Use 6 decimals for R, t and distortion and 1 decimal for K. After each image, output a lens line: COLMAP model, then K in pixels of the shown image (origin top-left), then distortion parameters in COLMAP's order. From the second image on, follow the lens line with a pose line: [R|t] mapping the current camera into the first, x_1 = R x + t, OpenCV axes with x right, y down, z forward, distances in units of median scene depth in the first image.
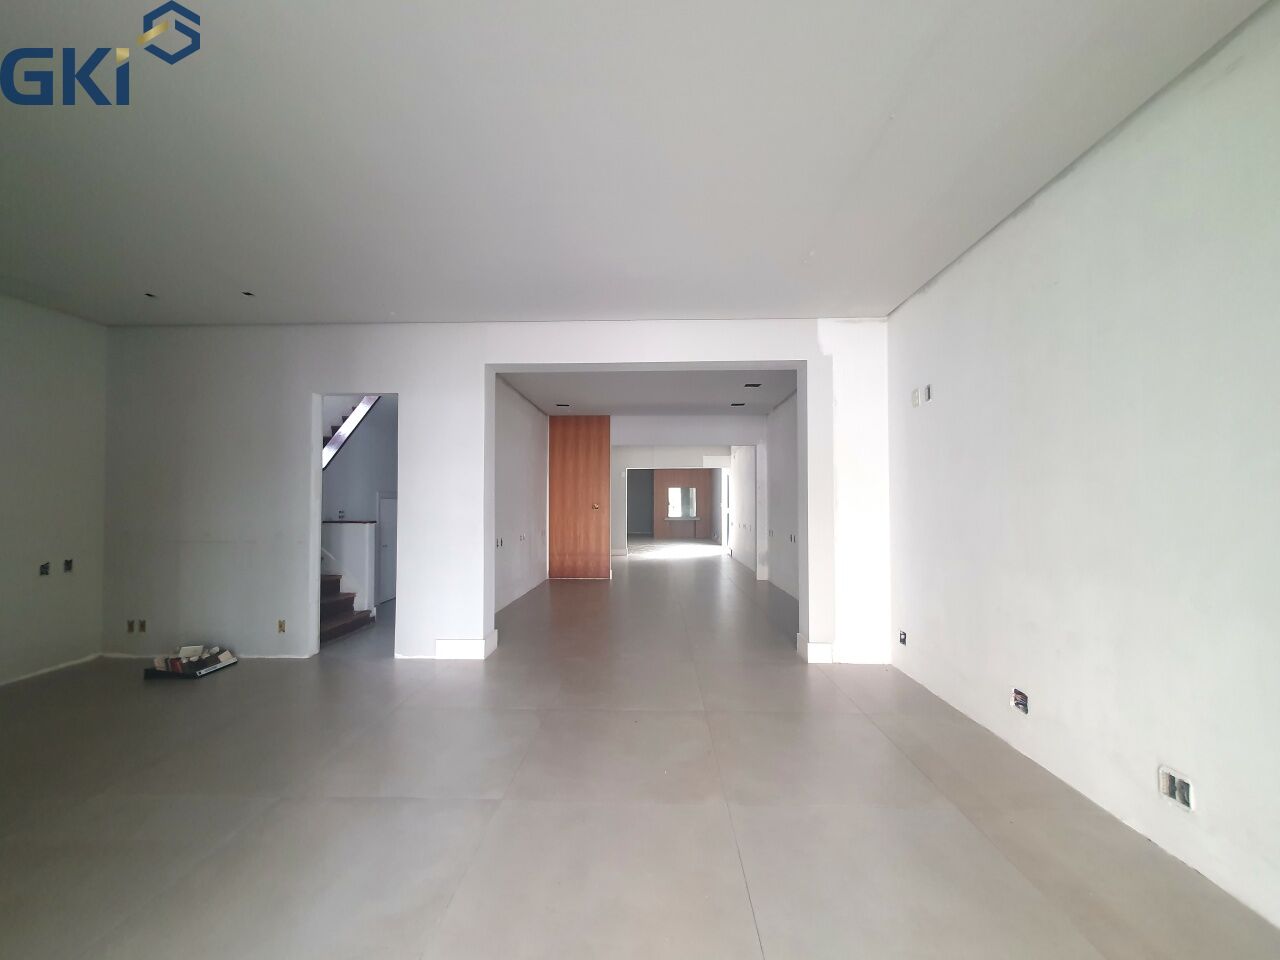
lens RADIAL K [[505.9, 0, 641.1], [0, 505.9, 491.9], [0, 0, 1]] dist [0.002097, 0.000274]
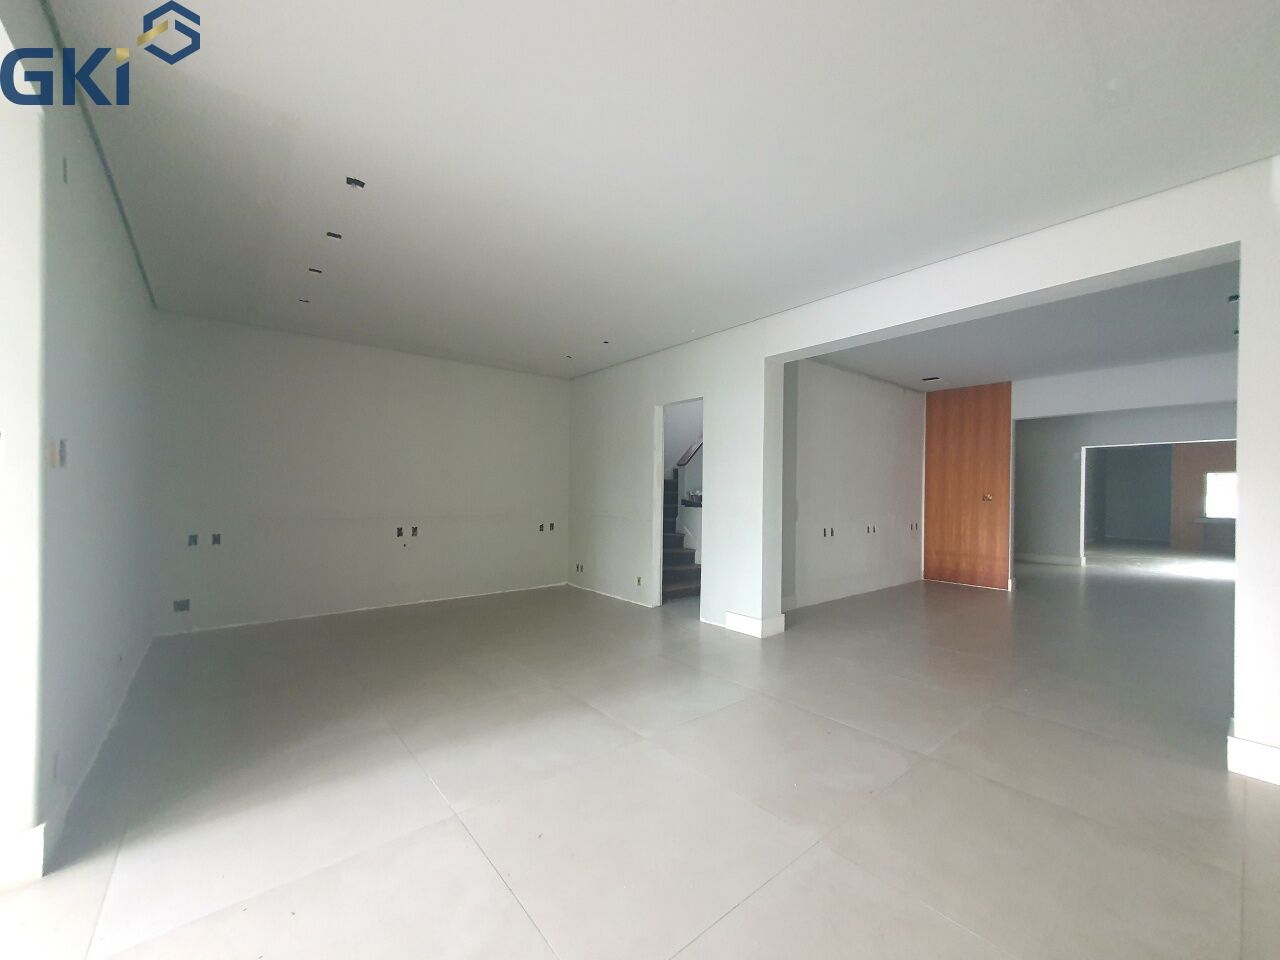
lens RADIAL K [[505.9, 0, 641.1], [0, 505.9, 491.9], [0, 0, 1]] dist [0.002097, 0.000274]
pose [[0.657760, 0.007208, -0.753193, 0.208605], [0.006639, 0.999860, 0.015367, 0.004049], [0.753198, -0.015108, 0.657620, 0.077295]]
